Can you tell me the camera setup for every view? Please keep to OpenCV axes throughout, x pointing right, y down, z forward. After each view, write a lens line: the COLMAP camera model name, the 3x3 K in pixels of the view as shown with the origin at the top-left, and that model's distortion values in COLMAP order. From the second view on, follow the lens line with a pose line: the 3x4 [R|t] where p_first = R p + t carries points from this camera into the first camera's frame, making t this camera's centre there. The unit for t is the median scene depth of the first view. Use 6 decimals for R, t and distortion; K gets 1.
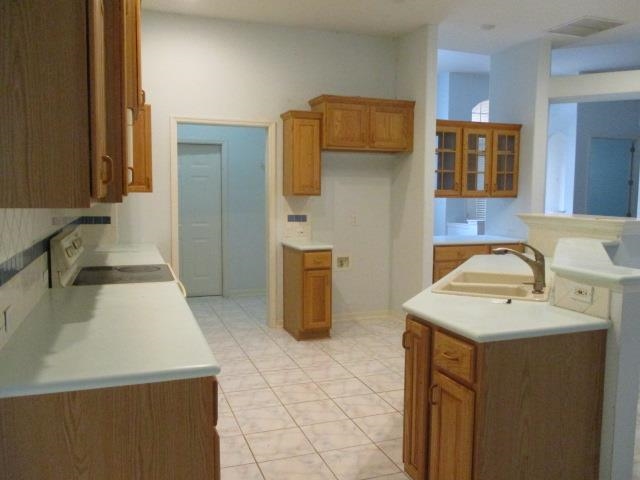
lens RADIAL K [[537.0, 0, 320.0], [0, 537.0, 240.0], [0, 0, 1]] dist [-0.003897, -0.009393]
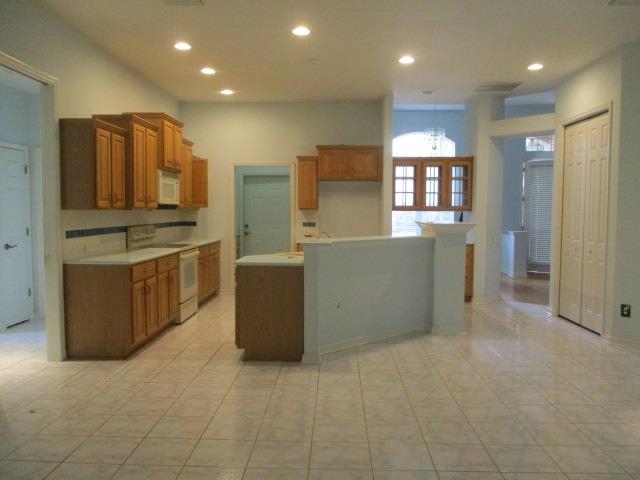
lens RADIAL K [[514.9, 0, 319.6], [0, 514.9, 248.5], [0, 0, 1]] dist [-0.065353, 0.000967]
pose [[0.933857, 0.024482, -0.356808, 0.529640], [-0.030170, 0.999491, -0.010384, 0.044419], [0.356372, 0.020462, 0.934120, -0.376331]]
